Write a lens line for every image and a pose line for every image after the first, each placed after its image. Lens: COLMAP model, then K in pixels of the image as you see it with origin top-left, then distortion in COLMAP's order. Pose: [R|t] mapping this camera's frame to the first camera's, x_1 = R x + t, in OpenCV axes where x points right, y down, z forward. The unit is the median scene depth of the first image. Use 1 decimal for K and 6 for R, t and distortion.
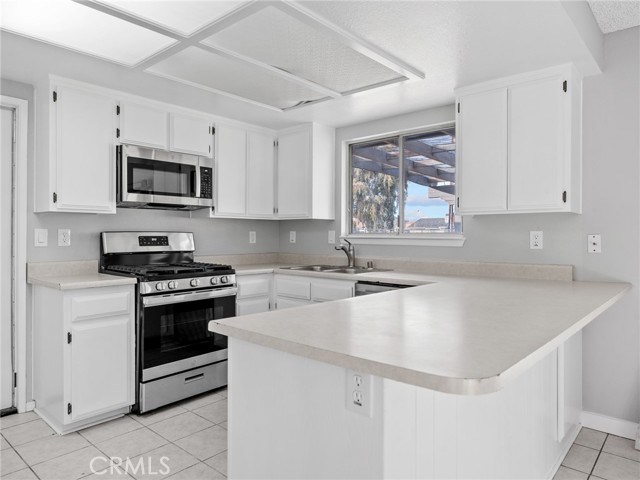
lens RADIAL K [[428.2, 0, 325.2], [0, 428.2, 234.3], [0, 0, 1]] dist [0.007628, -0.003152]
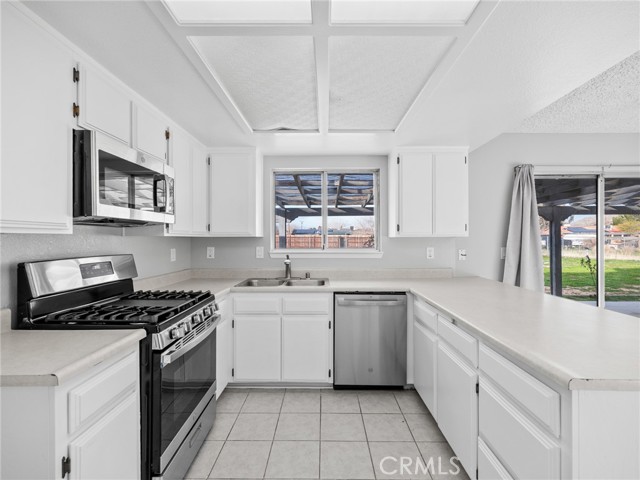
lens RADIAL K [[295.4, 0, 321.9], [0, 295.4, 238.3], [0, 0, 1]] dist [-0.000734, -0.000402]
pose [[0.758876, -0.002470, 0.651231, -0.446921], [0.004114, 0.999991, -0.001001, -0.035749], [-0.651222, 0.003439, 0.758879, 0.377586]]
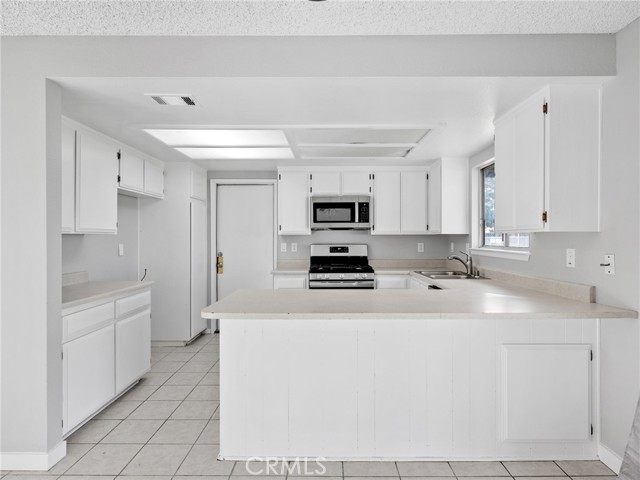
lens RADIAL K [[374.6, 0, 324.0], [0, 374.6, 238.5], [0, 0, 1]] dist [0.003304, -0.000945]
pose [[0.654149, -0.002520, -0.756362, 0.667813], [0.005186, 0.999986, 0.001153, -0.030007], [0.756348, -0.004677, 0.654152, 0.013682]]
